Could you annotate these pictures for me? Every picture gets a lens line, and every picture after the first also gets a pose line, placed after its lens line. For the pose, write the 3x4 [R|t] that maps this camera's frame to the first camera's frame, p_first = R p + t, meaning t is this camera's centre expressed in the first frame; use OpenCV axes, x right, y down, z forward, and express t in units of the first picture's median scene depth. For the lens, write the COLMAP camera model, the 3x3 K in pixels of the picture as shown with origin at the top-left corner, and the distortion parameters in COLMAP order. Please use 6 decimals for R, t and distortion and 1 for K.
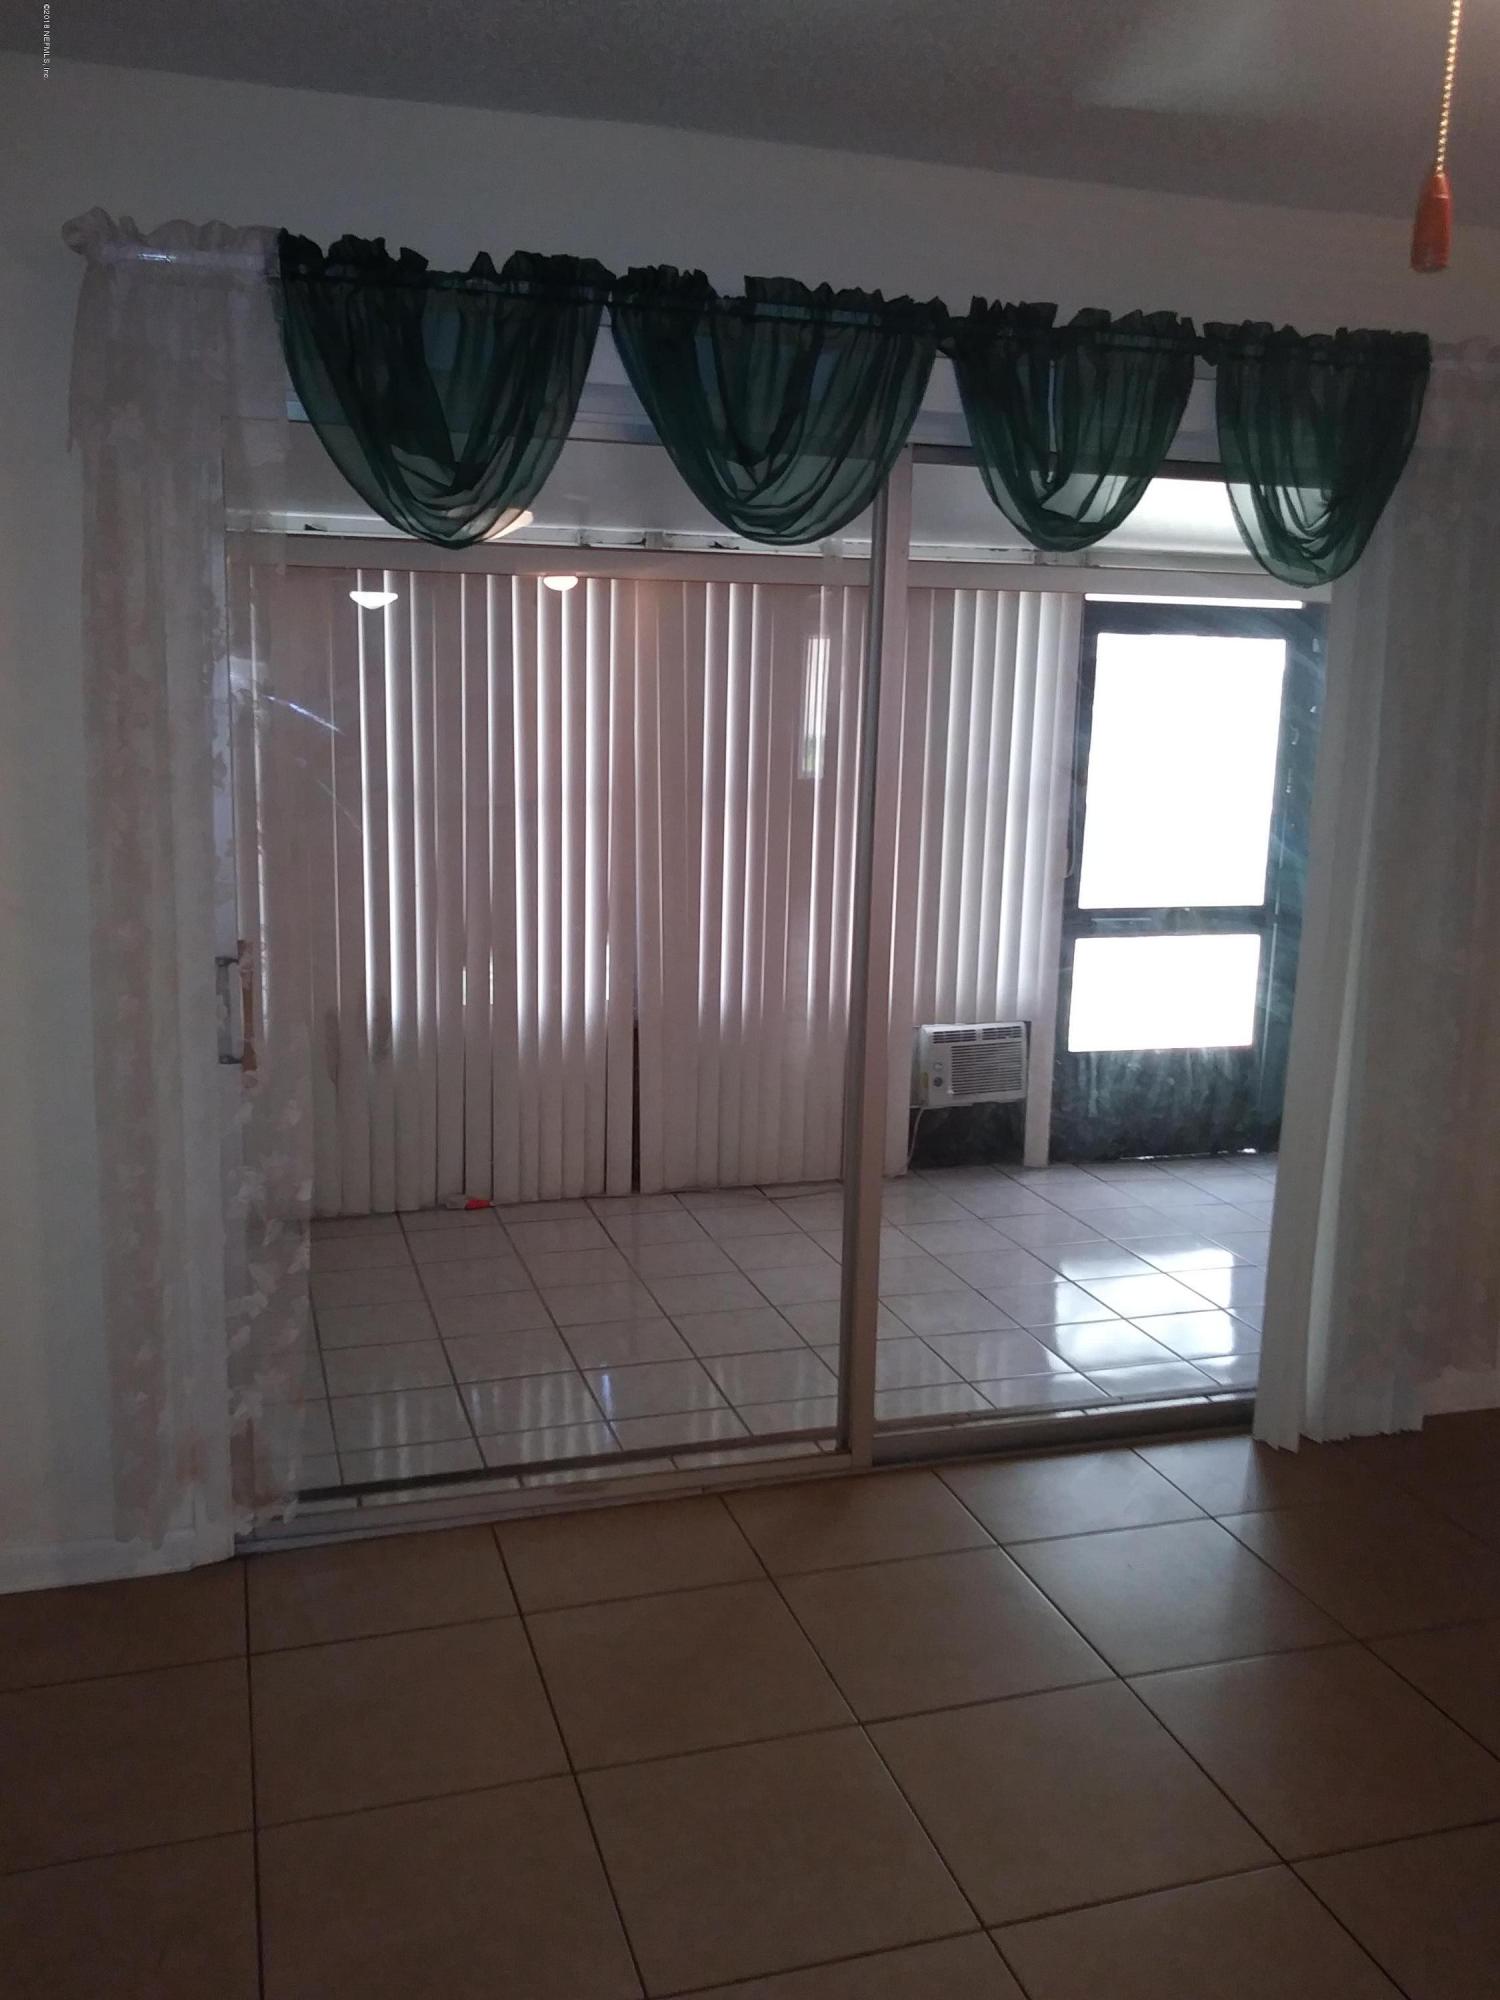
lens RADIAL K [[1707.0, 0, 760.8], [0, 1707.0, 994.3], [0, 0, 1]] dist [0.050464, -0.091042]
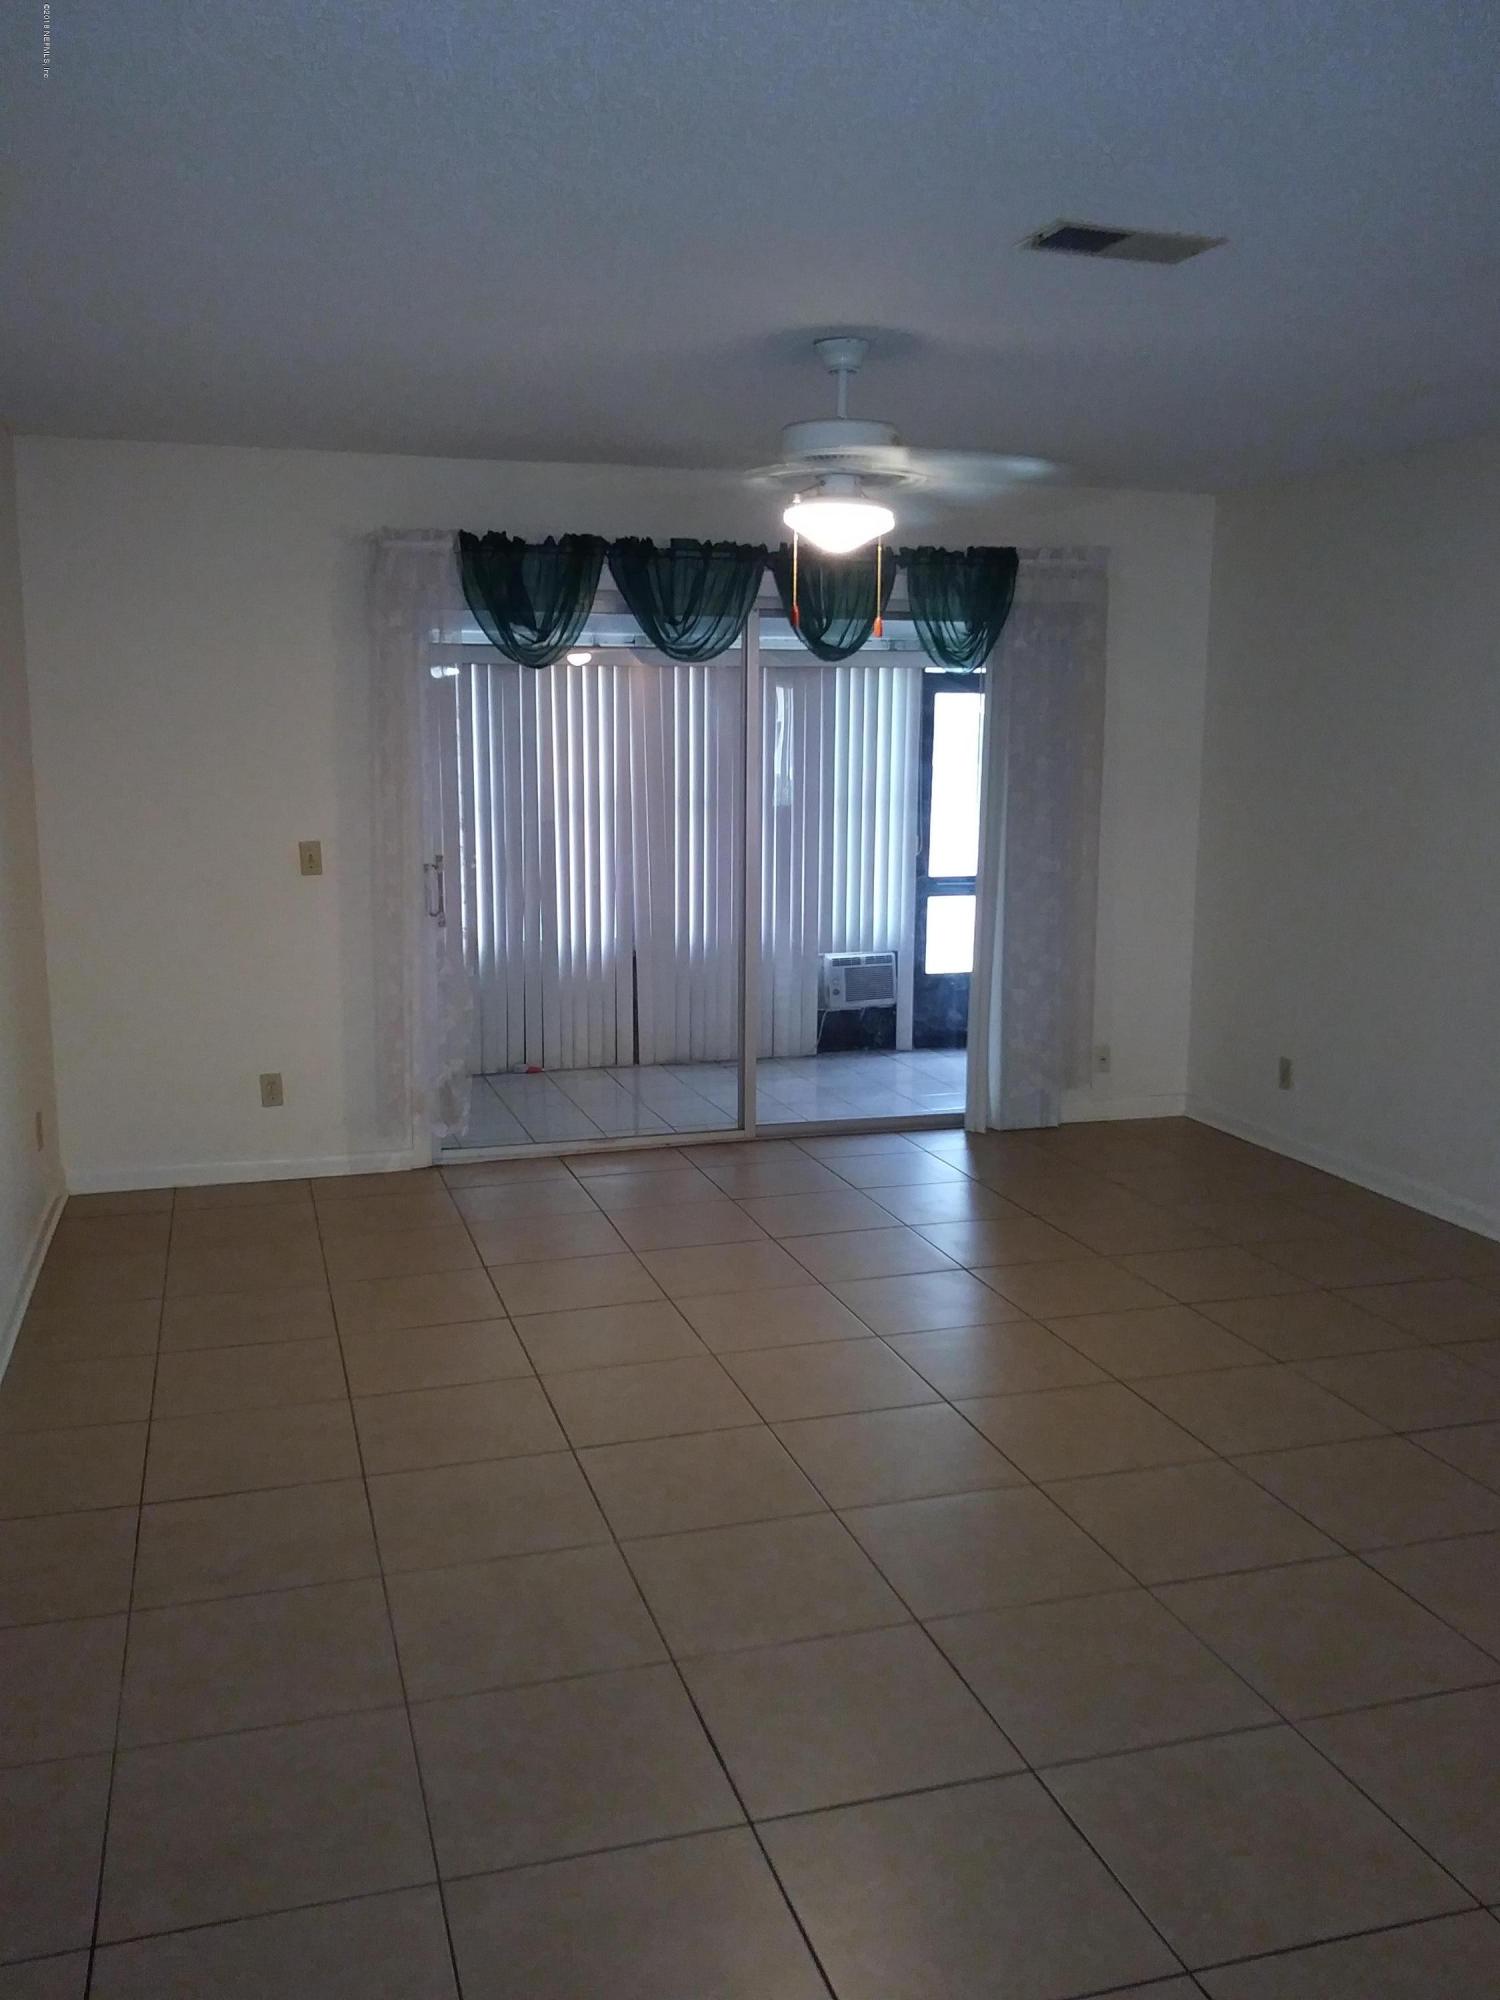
lens RADIAL K [[1707.0, 0, 738.7], [0, 1707.0, 1009.3], [0, 0, 1]] dist [0.050464, -0.091042]
pose [[0.999605, -0.017208, -0.022232, 0.099300], [0.016703, 0.999603, -0.022698, 0.192699], [0.022614, 0.022318, 0.999495, -0.984080]]
